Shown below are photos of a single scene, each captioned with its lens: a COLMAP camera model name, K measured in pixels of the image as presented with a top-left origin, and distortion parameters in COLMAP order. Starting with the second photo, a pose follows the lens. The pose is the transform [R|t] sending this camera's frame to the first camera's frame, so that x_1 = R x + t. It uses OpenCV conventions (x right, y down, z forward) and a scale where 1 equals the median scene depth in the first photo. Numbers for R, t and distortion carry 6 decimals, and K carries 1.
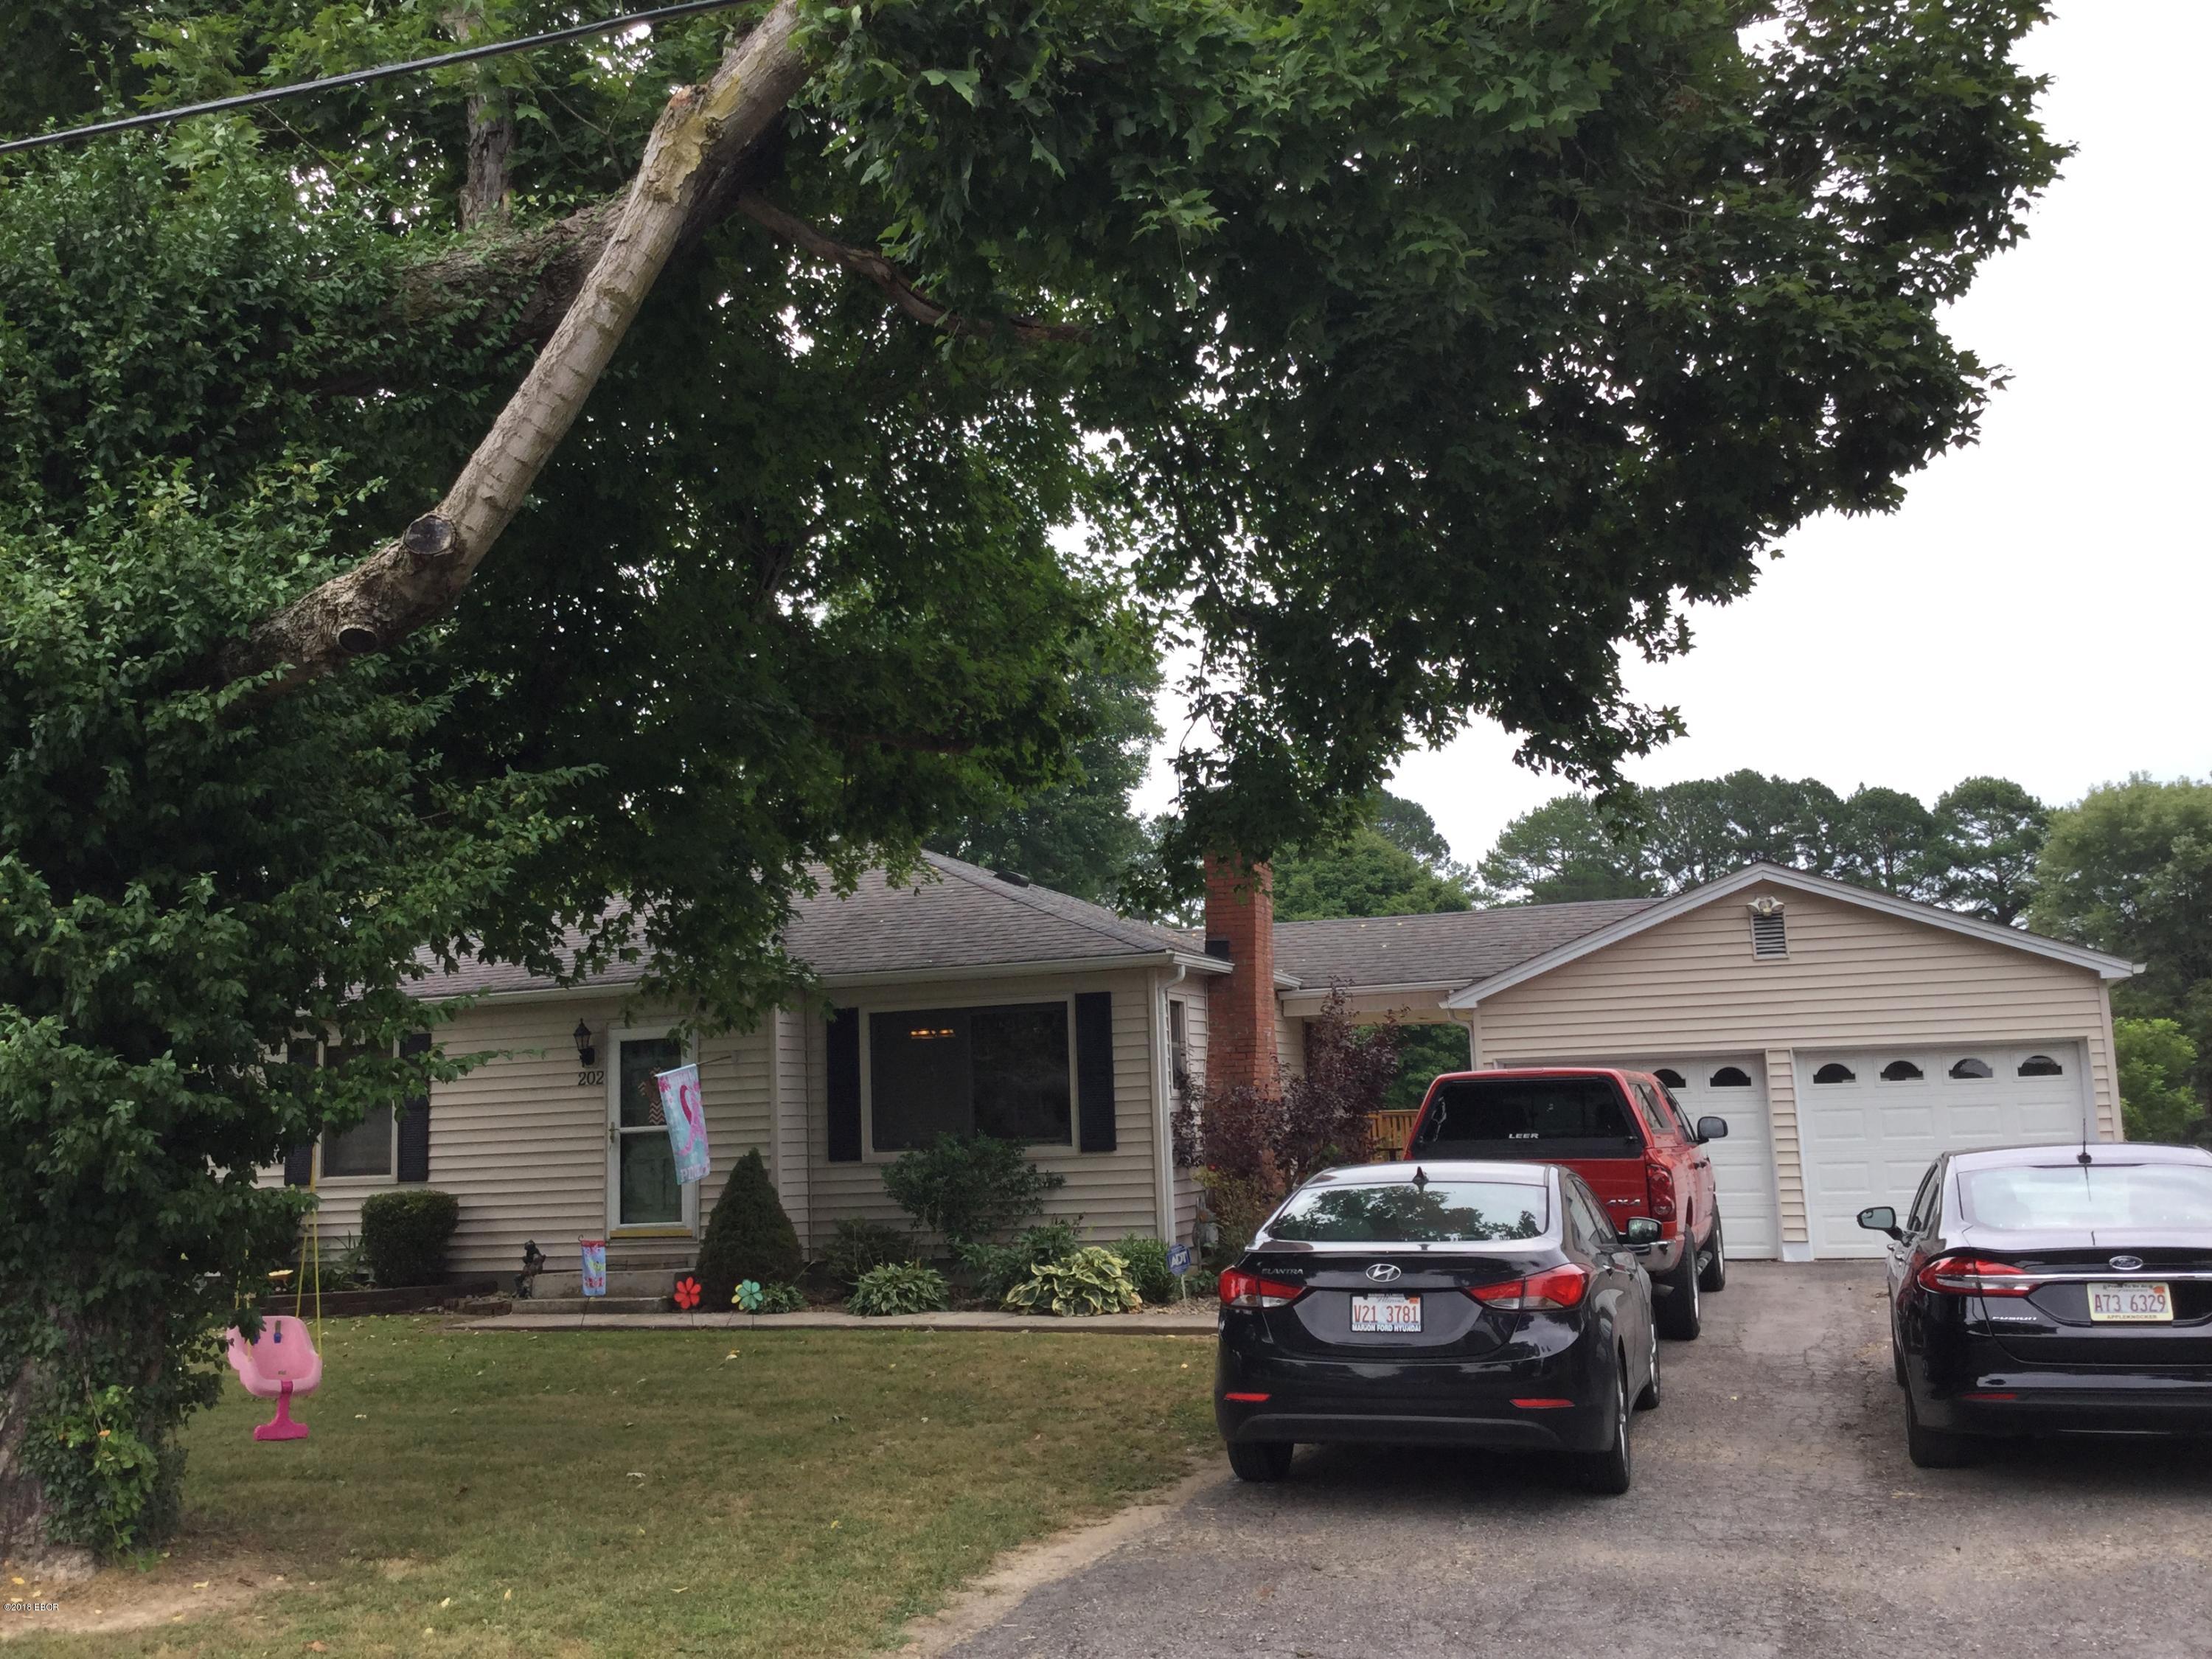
lens RADIAL K [[2065.8, 0, 1250.8], [0, 2065.8, 826.5], [0, 0, 1]] dist [0.085390, -0.000702]
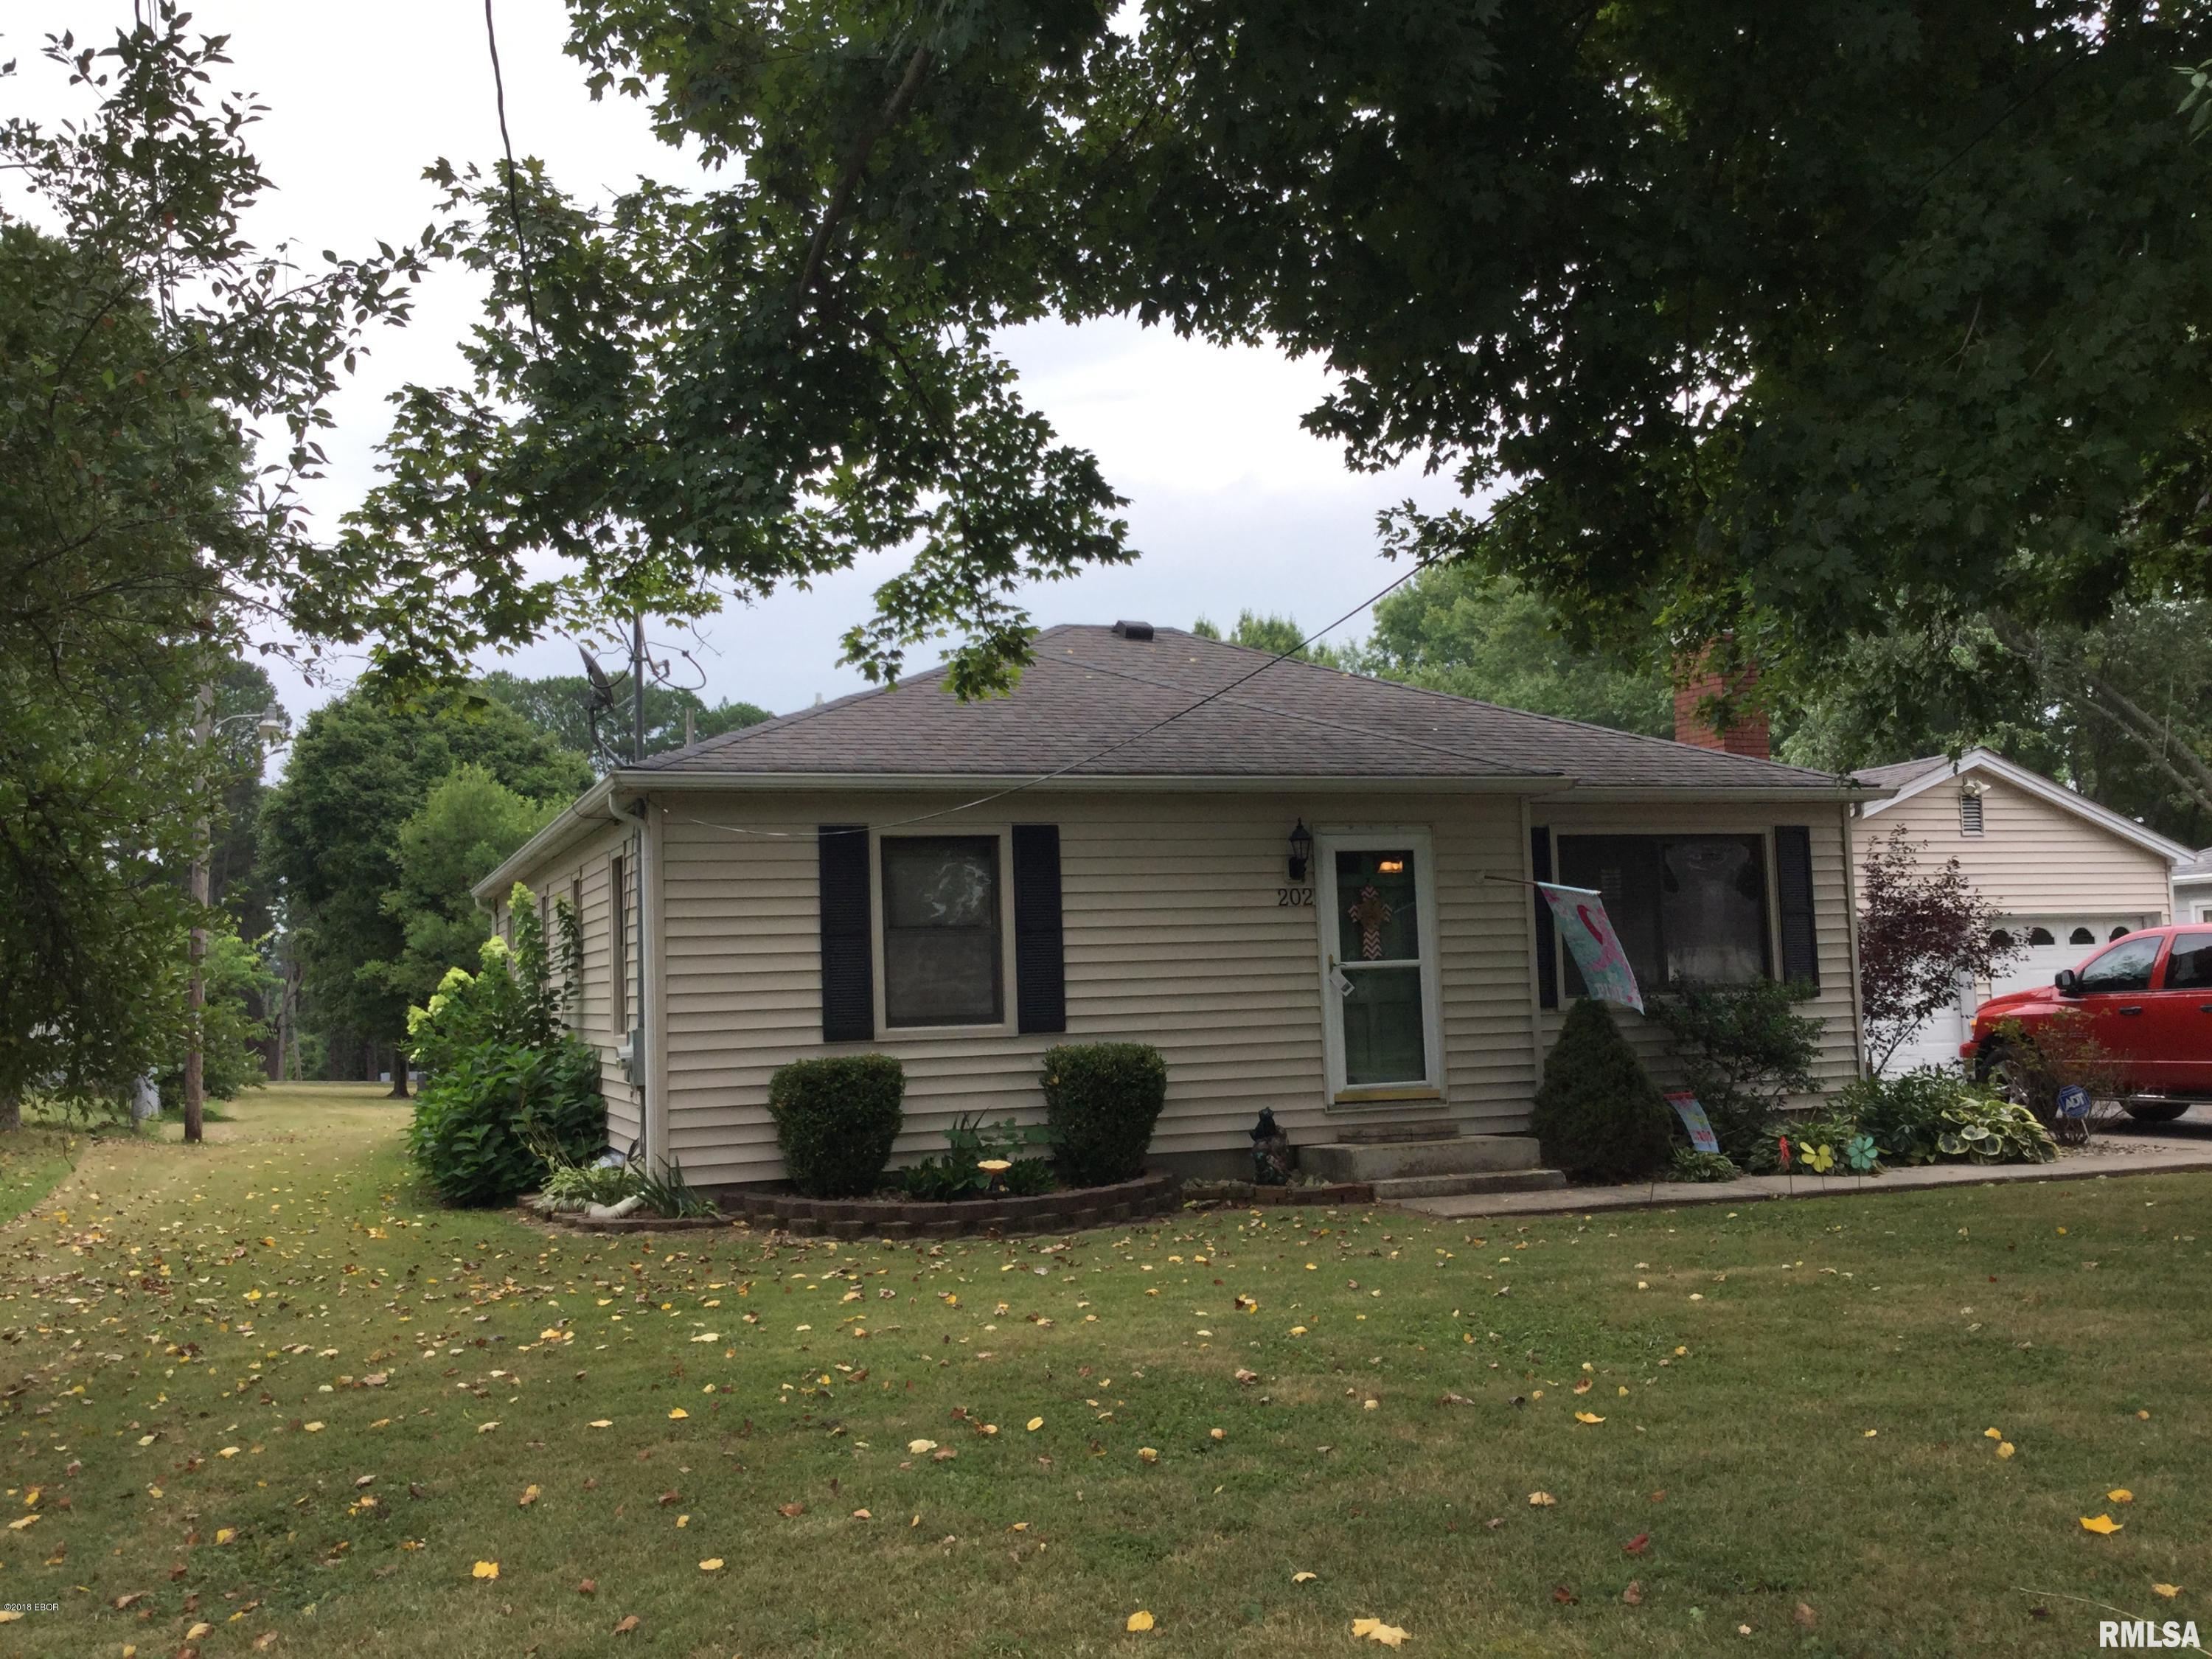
lens RADIAL K [[2017.7, 0, 1106.0], [0, 2017.7, 829.5], [0, 0, 1]] dist [0.210855, -0.475950]
pose [[0.759442, 0.060762, 0.647731, -0.850107], [-0.083217, 0.996523, 0.004089, 0.098836], [-0.645230, -0.057007, 0.761858, 0.482709]]
